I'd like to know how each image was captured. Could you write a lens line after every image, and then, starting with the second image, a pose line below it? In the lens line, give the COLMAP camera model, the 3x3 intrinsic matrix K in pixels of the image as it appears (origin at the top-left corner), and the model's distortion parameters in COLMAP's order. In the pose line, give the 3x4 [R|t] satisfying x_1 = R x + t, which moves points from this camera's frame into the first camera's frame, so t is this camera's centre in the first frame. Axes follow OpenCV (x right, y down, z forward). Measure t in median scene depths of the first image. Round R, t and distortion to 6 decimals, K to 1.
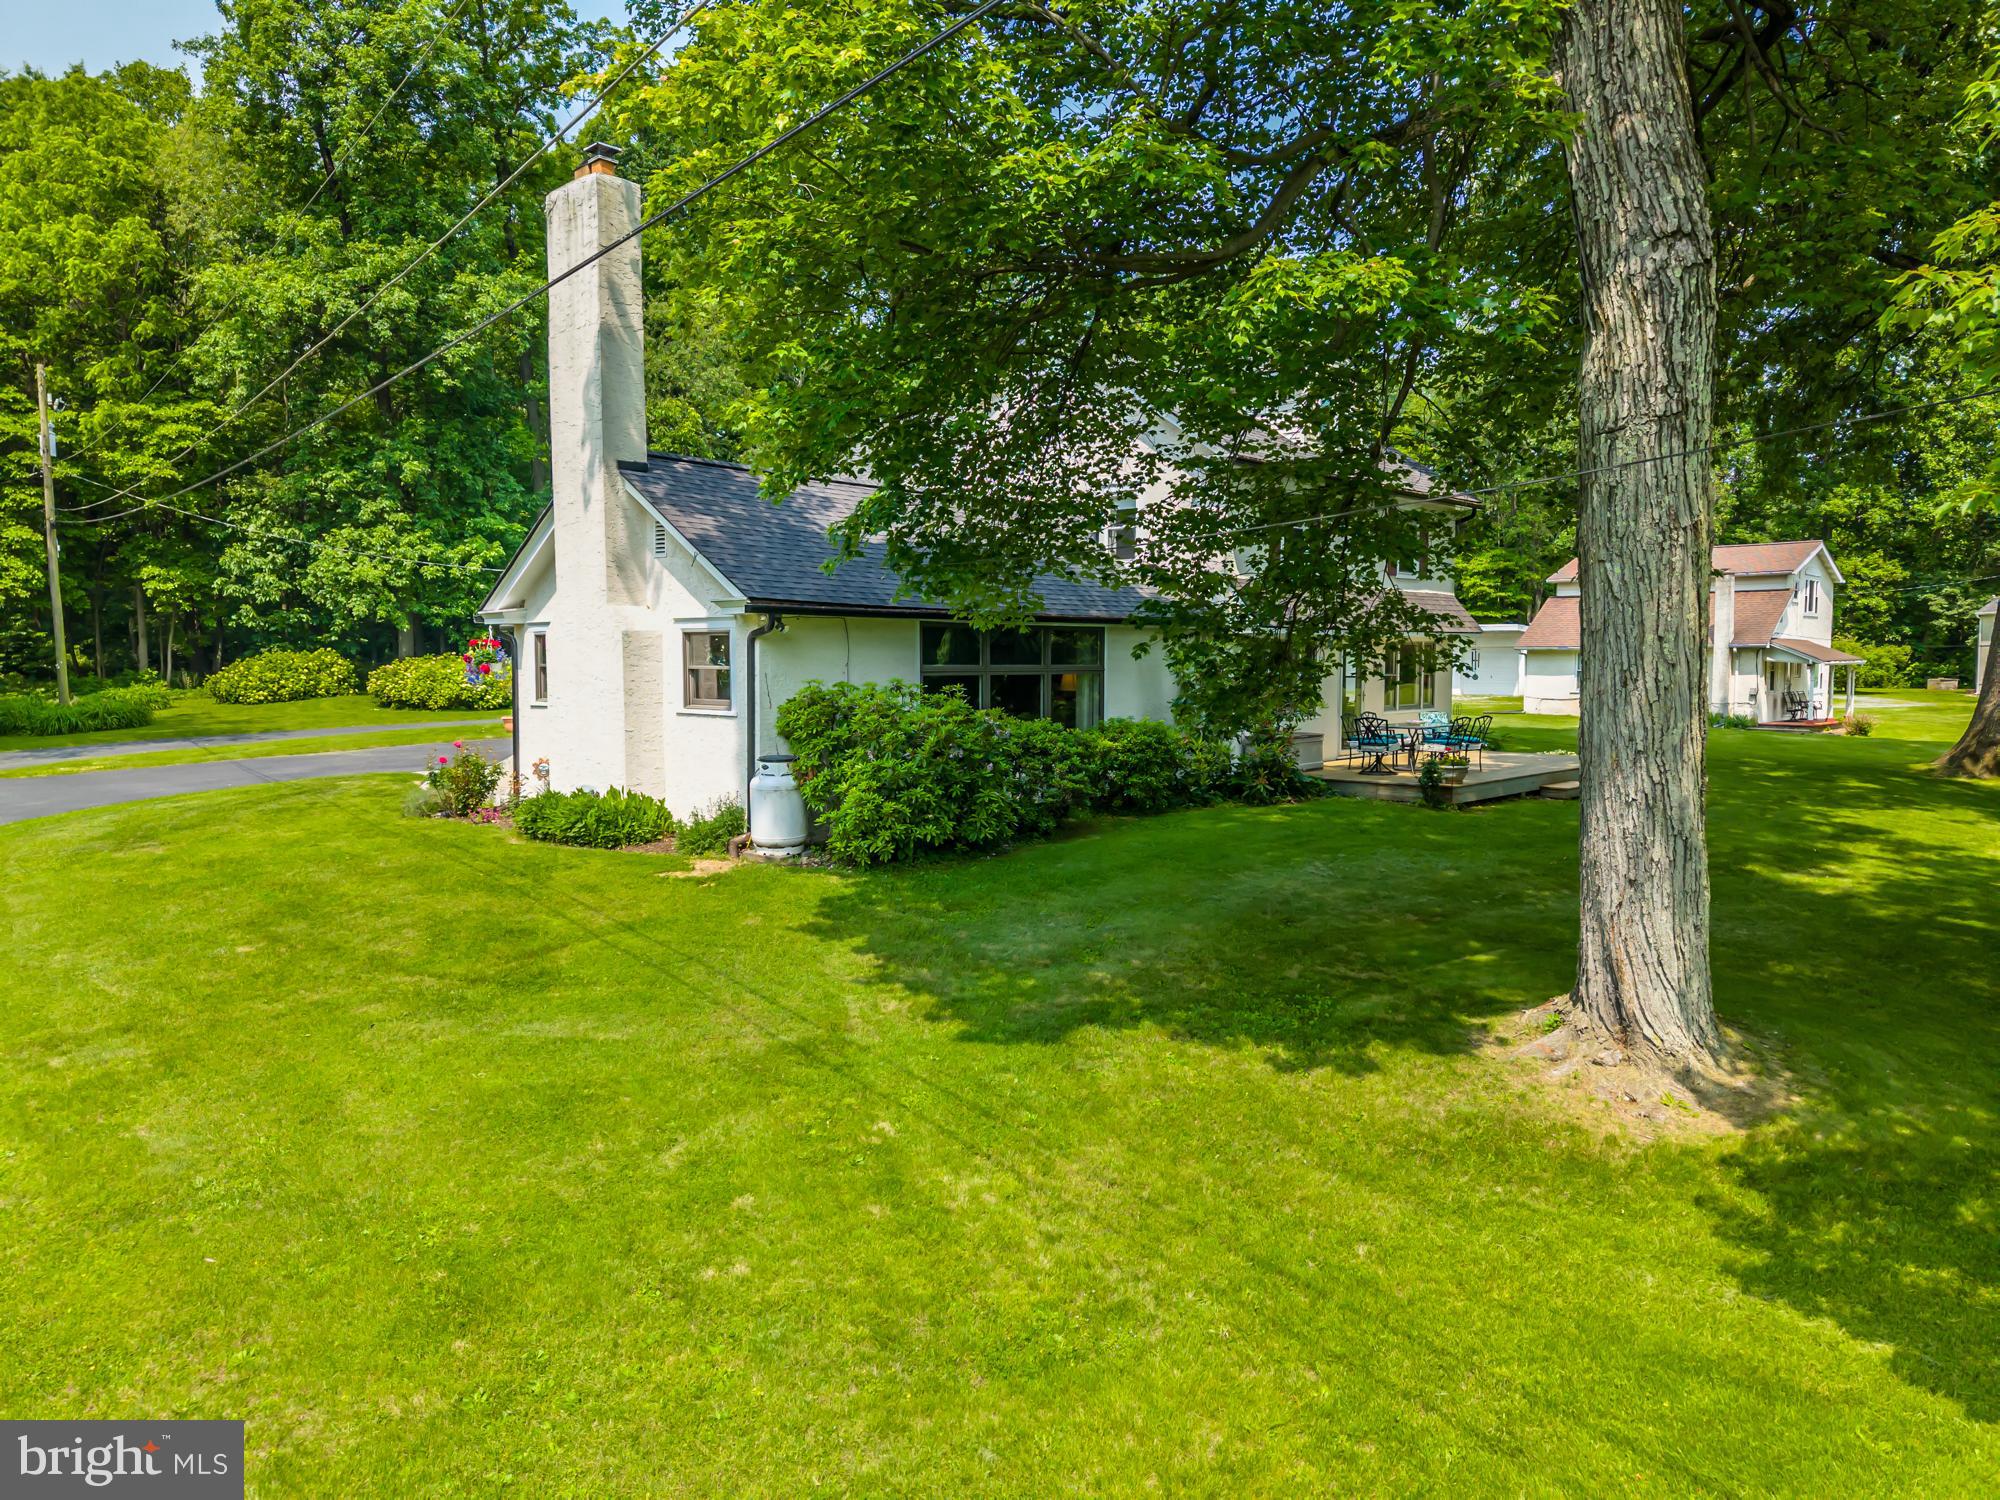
lens RADIAL K [[1344.6, 0, 998.3], [0, 1344.6, 744.9], [0, 0, 1]] dist [0.012834, -0.009027]
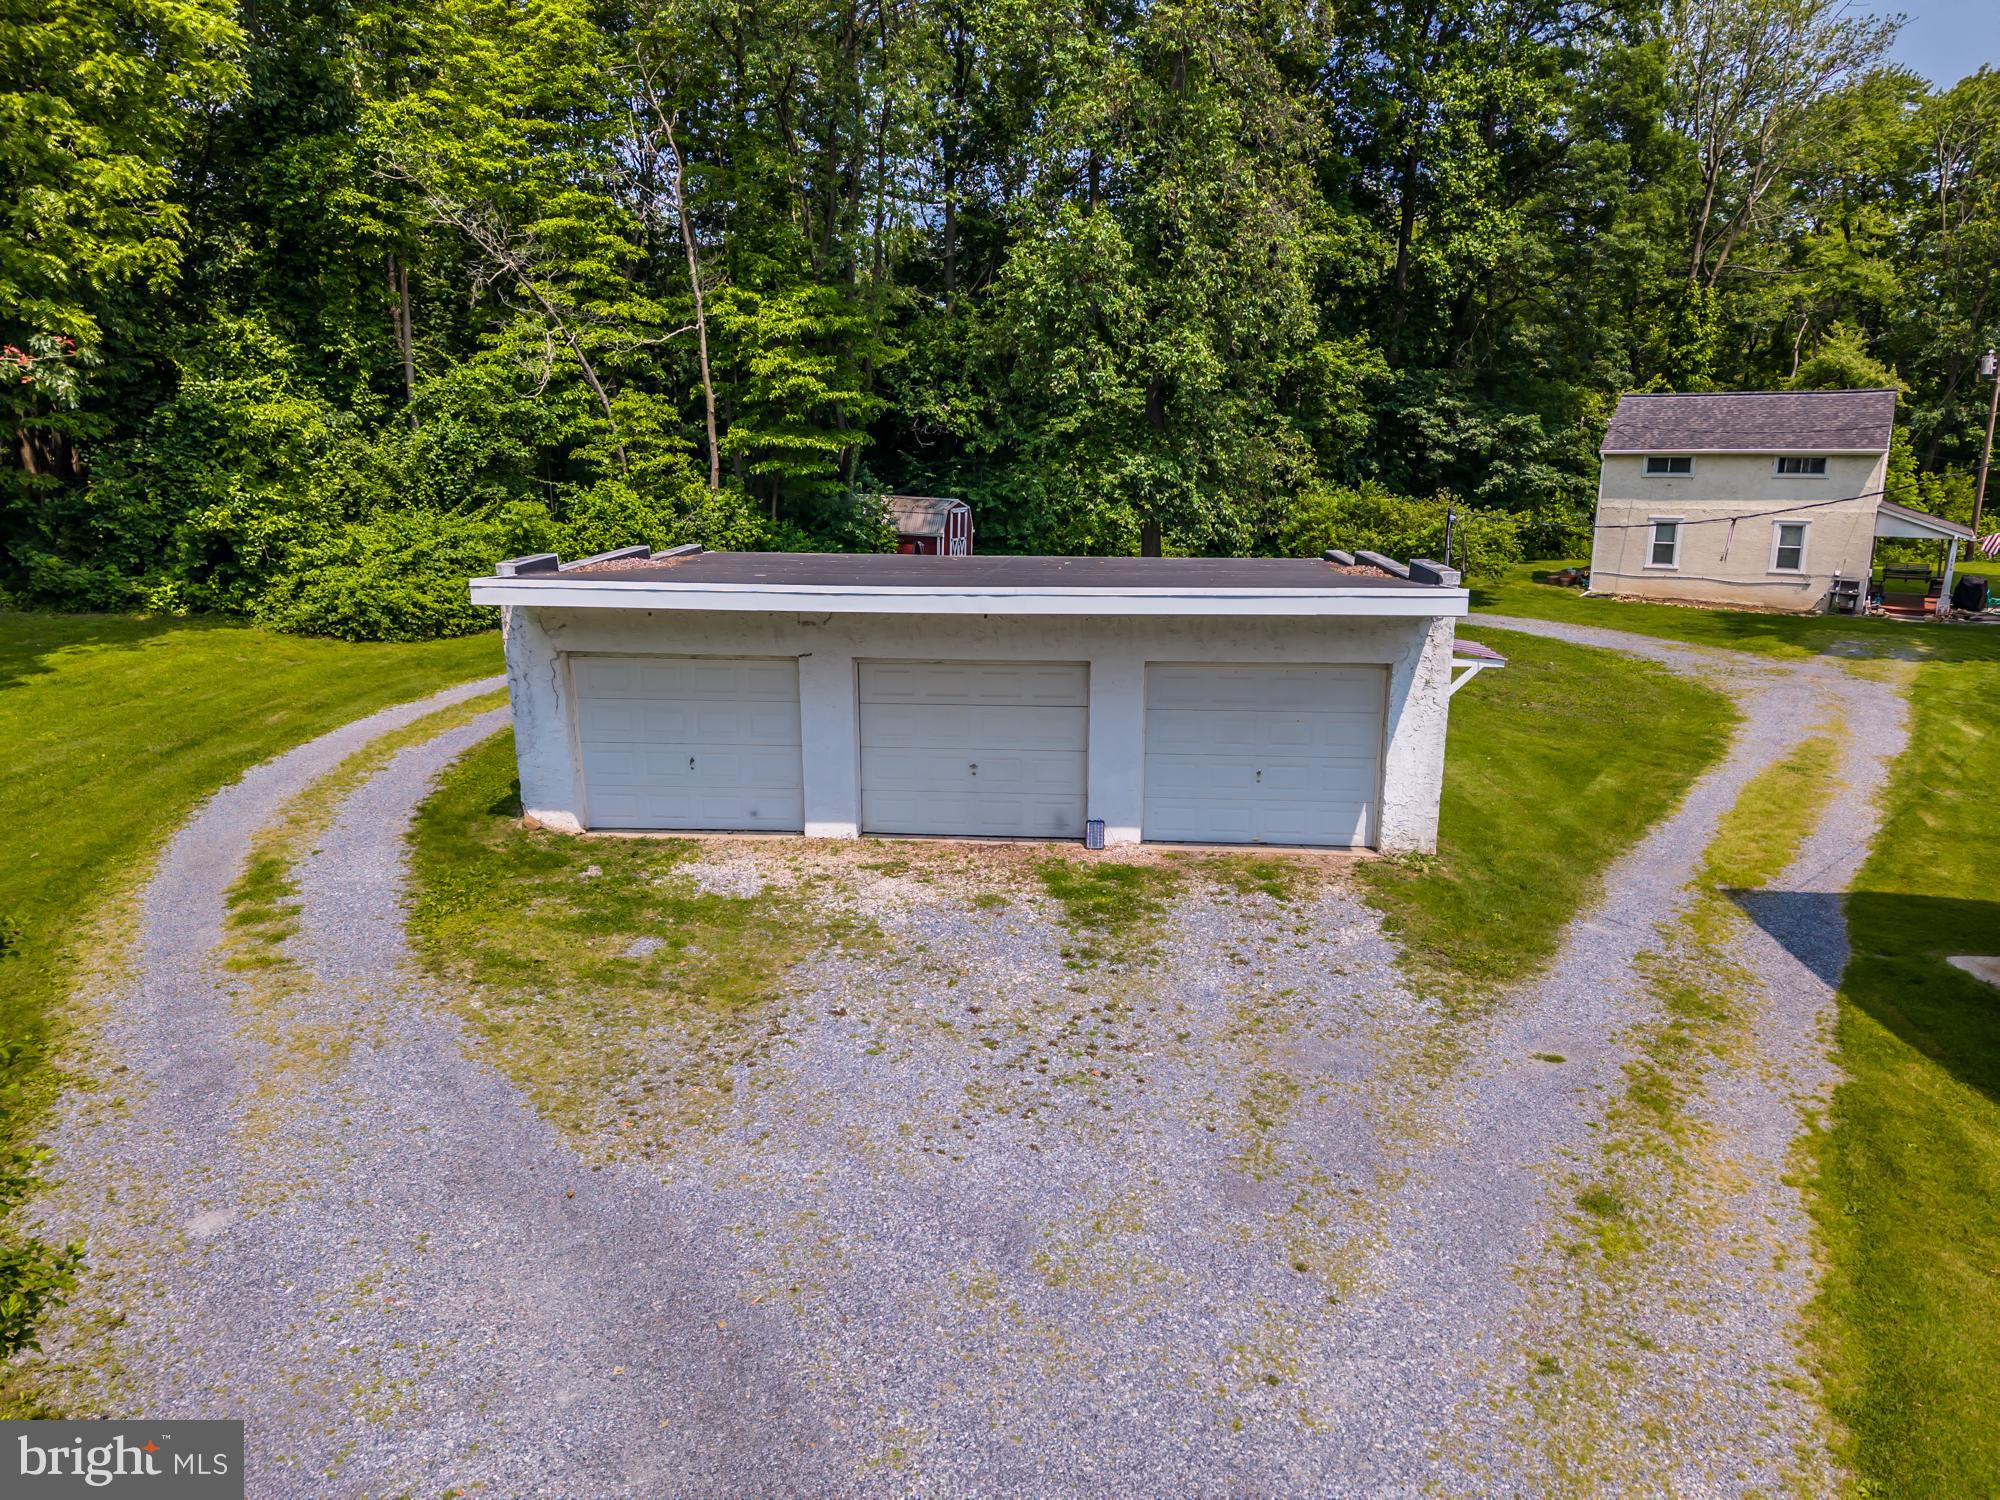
lens RADIAL K [[1344.6, 0, 988.7], [0, 1344.6, 756.1], [0, 0, 1]] dist [0.012834, -0.009027]
pose [[0.765132, -0.149891, 0.626183, 0.128646], [0.039122, 0.981551, 0.187153, -0.080405], [-0.642684, -0.118699, 0.756880, 0.655959]]
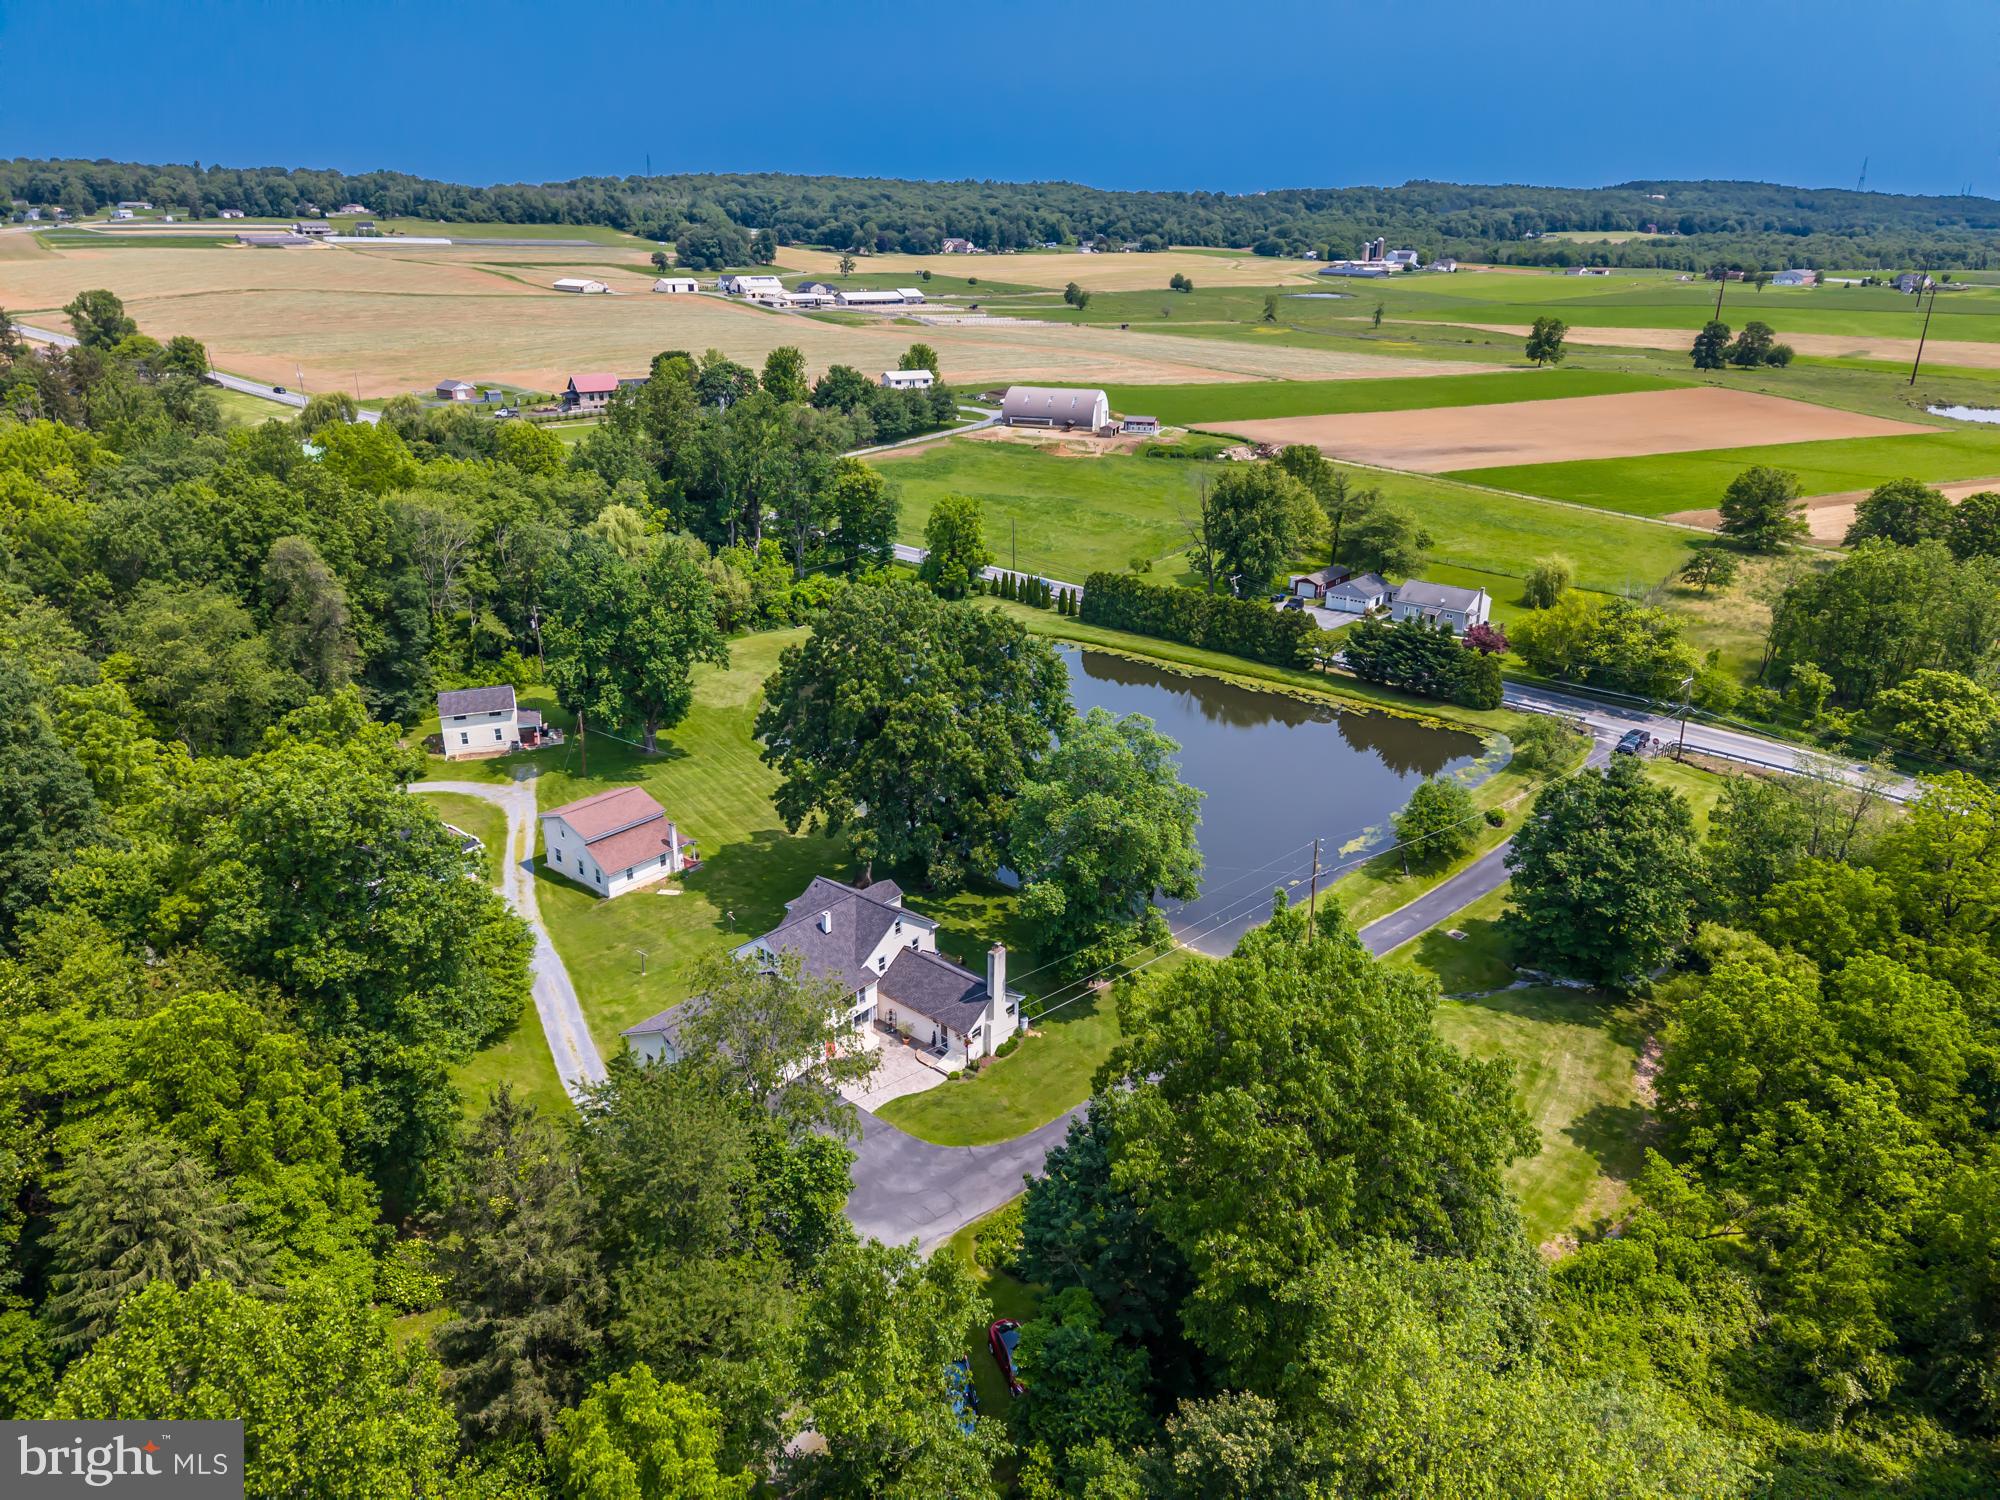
lens RADIAL K [[1344.6, 0, 1003.9], [0, 1344.6, 742.6], [0, 0, 1]] dist [0.012834, -0.009027]
pose [[-0.052496, -0.354187, 0.933700, -1.057753], [0.063488, 0.931914, 0.357079, -0.649802], [-0.996601, 0.078024, -0.026435, 0.220891]]
